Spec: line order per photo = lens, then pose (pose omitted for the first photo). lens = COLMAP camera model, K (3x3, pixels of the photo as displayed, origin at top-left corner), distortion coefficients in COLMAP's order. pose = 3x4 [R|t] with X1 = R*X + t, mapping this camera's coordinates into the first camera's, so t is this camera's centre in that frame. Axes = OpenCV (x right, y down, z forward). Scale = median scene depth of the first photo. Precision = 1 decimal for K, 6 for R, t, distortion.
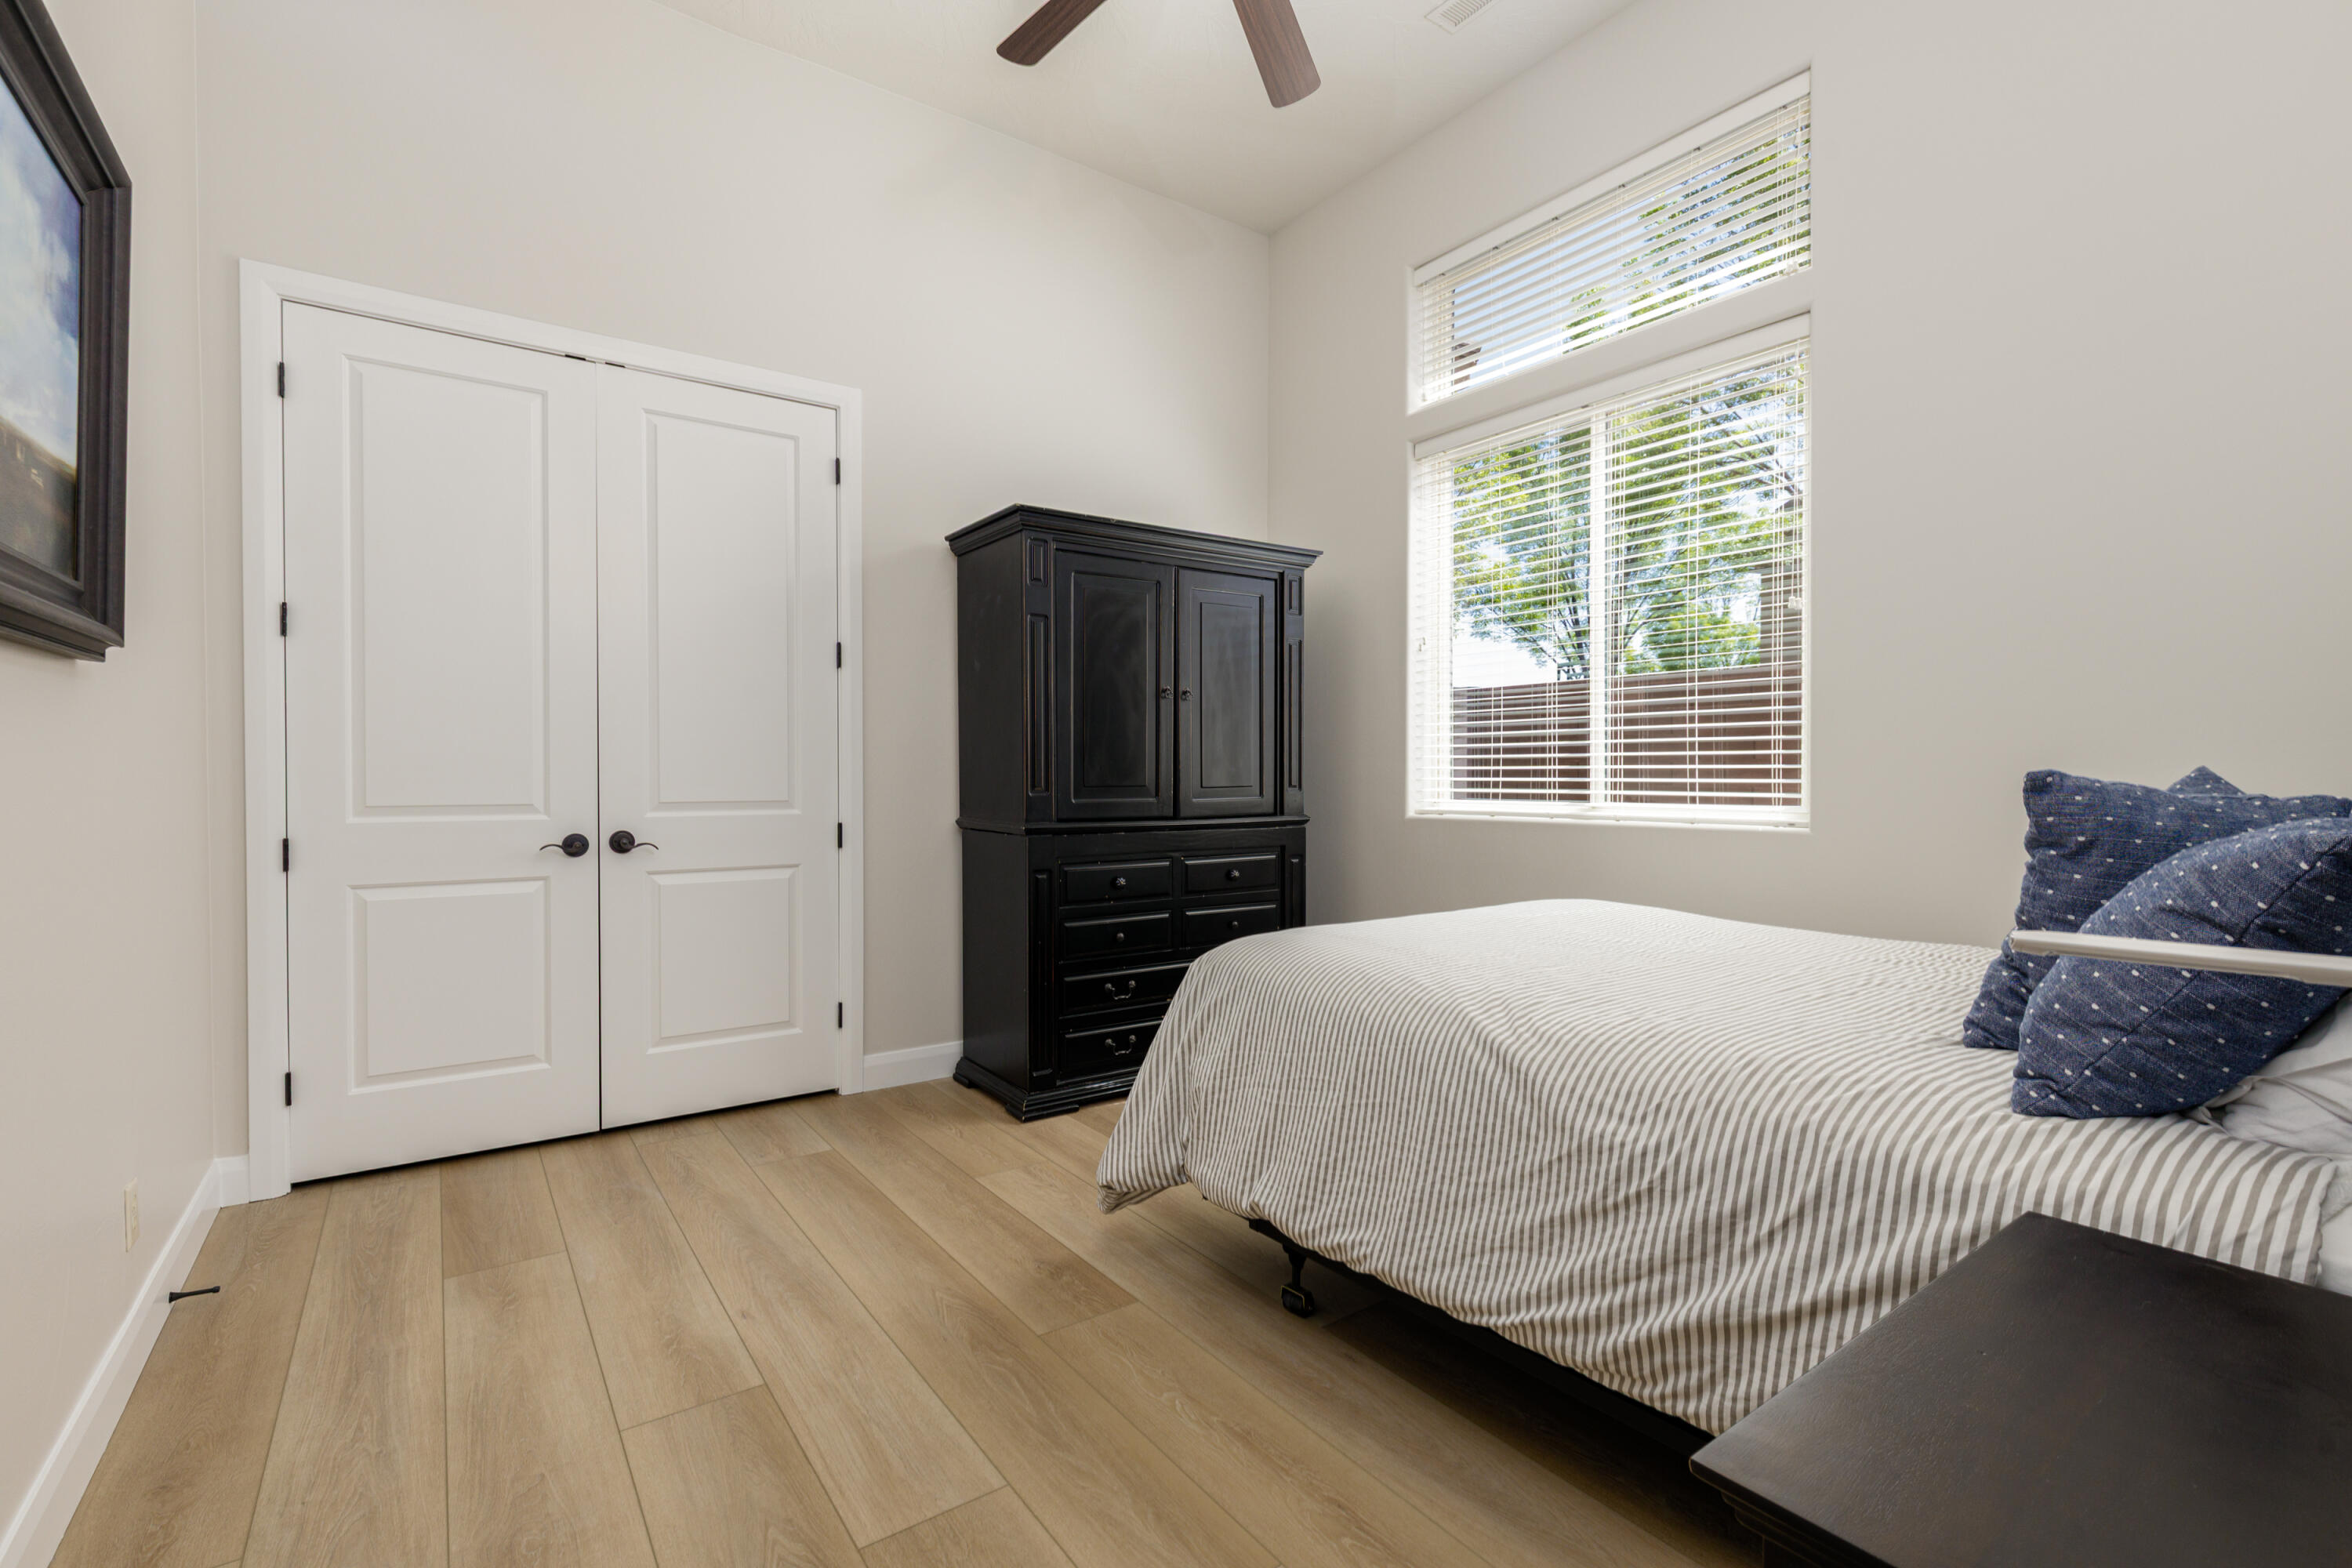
lens RADIAL K [[1048.3, 0, 1171.7], [0, 1048.3, 788.3], [0, 0, 1]] dist [0.005577, -0.000751]
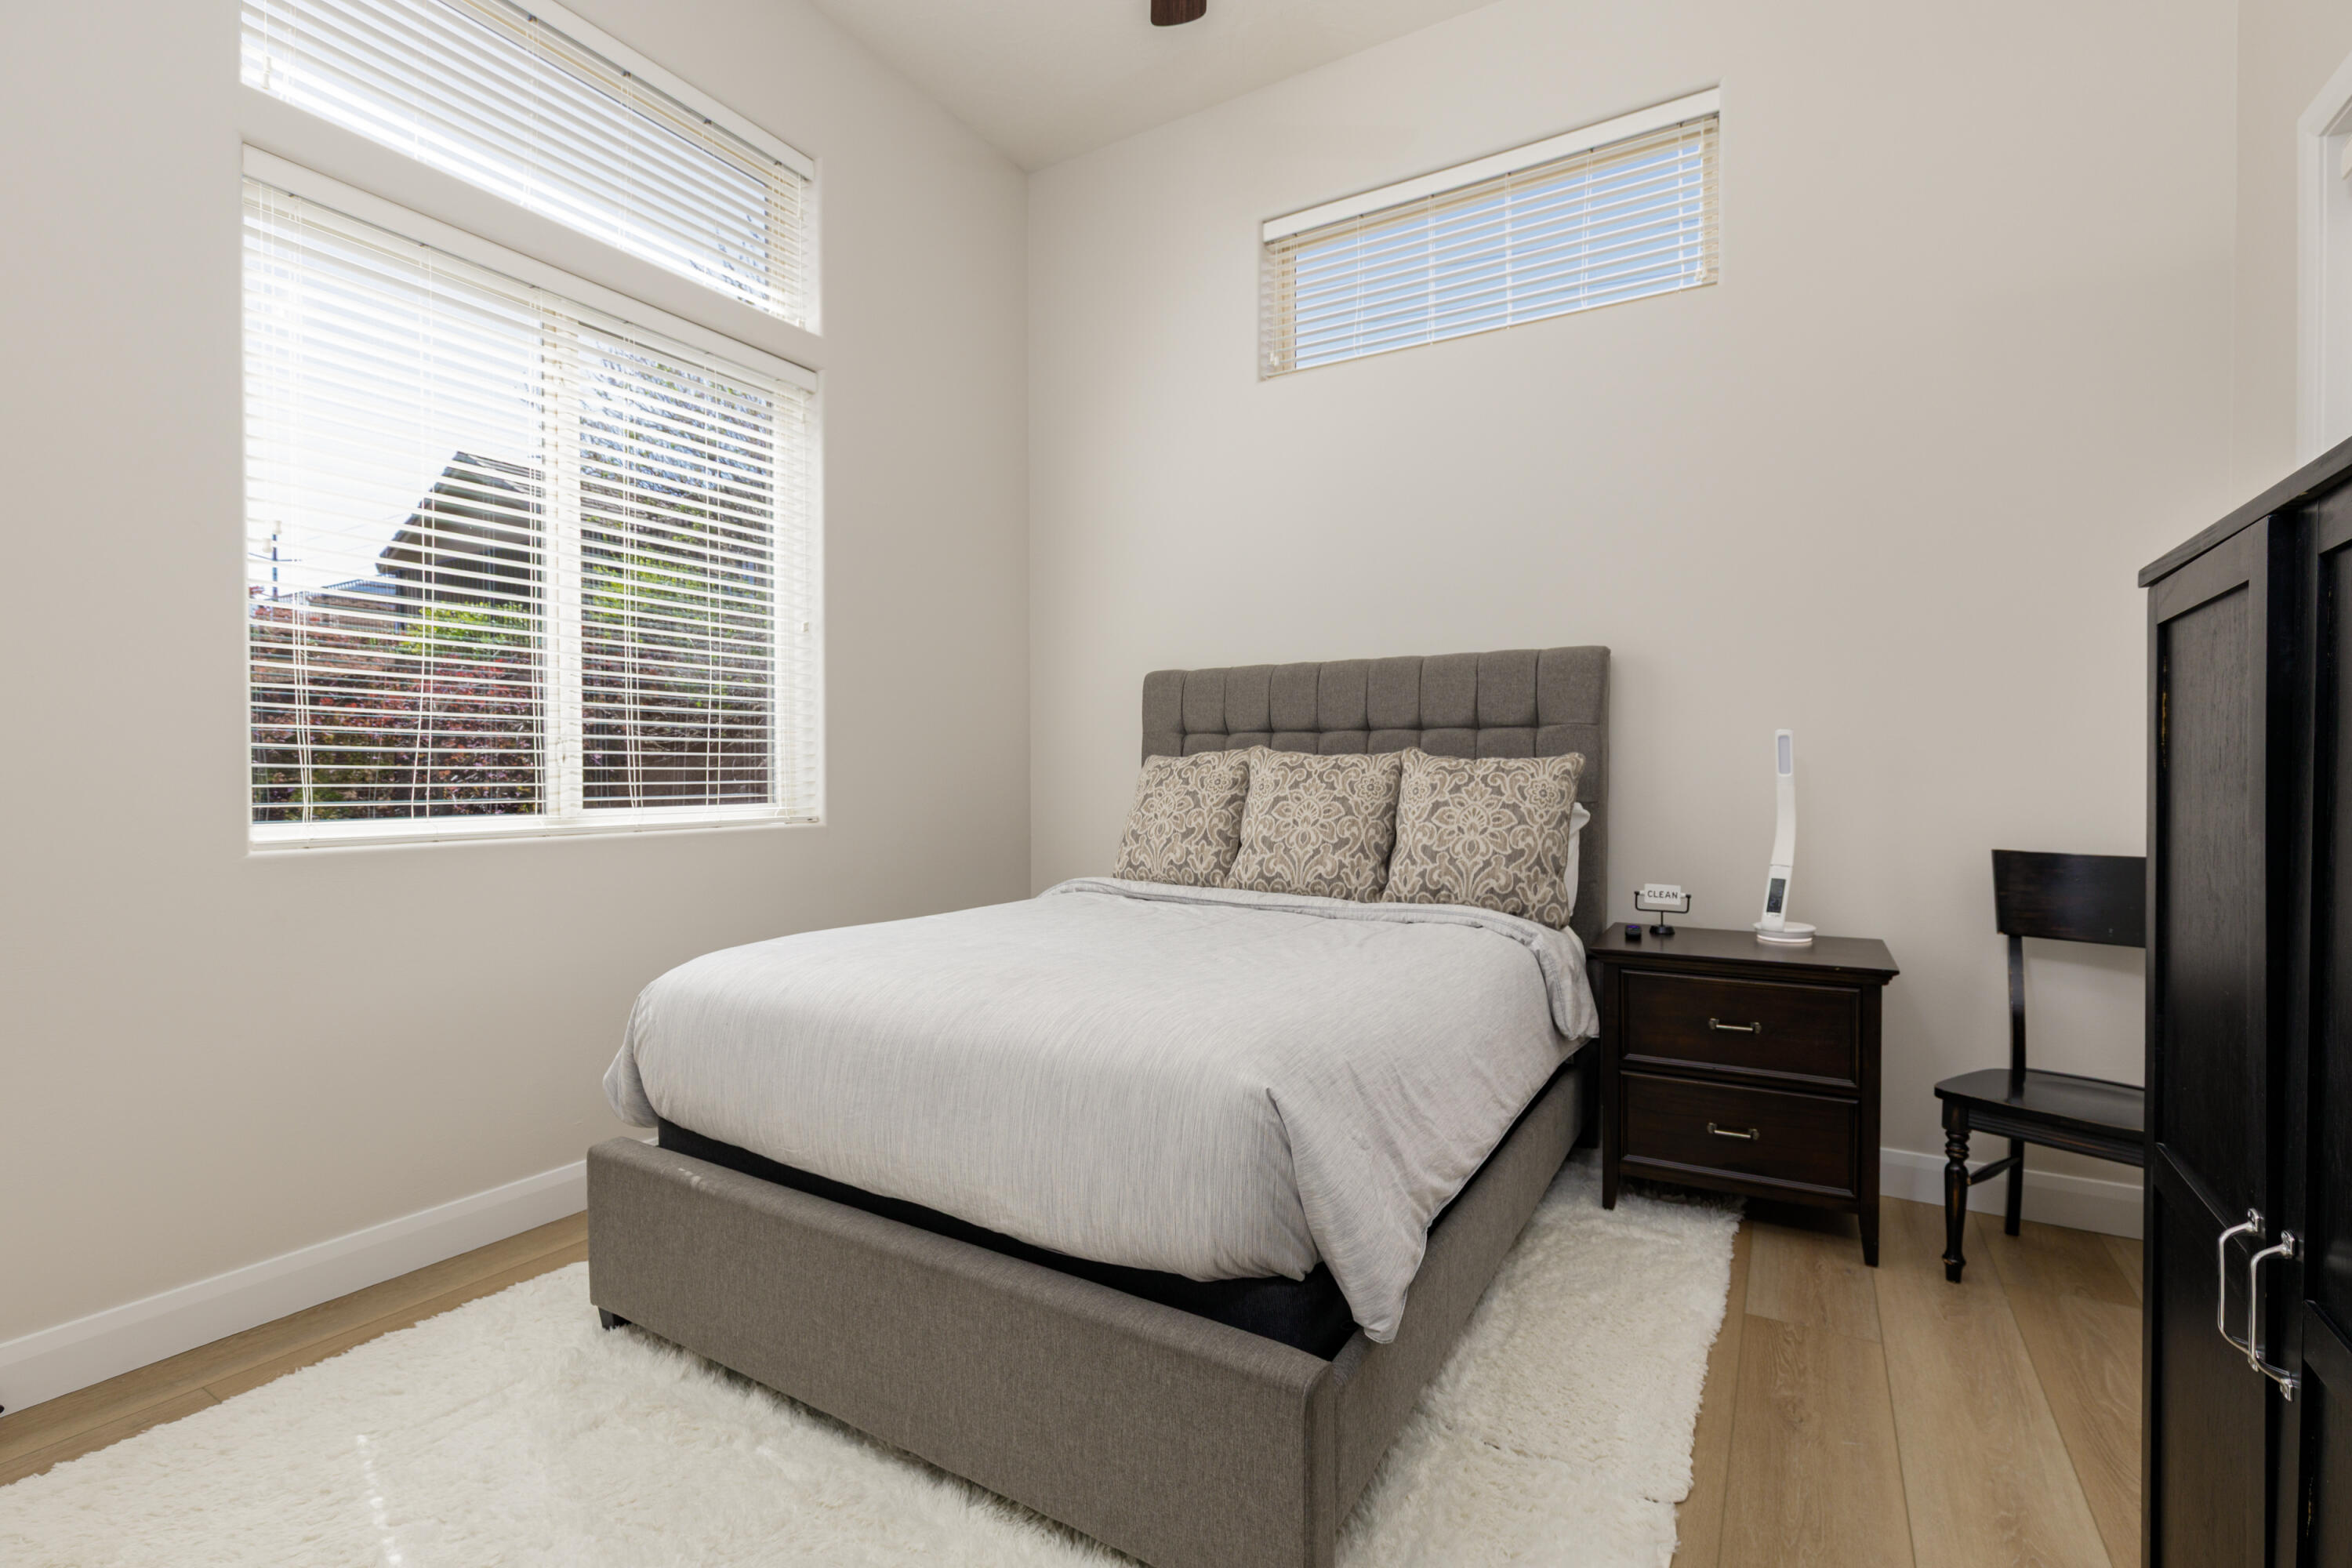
lens RADIAL K [[1048.3, 0, 1171.7], [0, 1048.3, 788.3], [0, 0, 1]] dist [0.005577, -0.000751]
pose [[-0.394436, -0.011662, 0.918849, -0.539021], [0.018309, 0.999621, 0.020547, -0.012731], [-0.918741, 0.024927, -0.394073, 0.975502]]
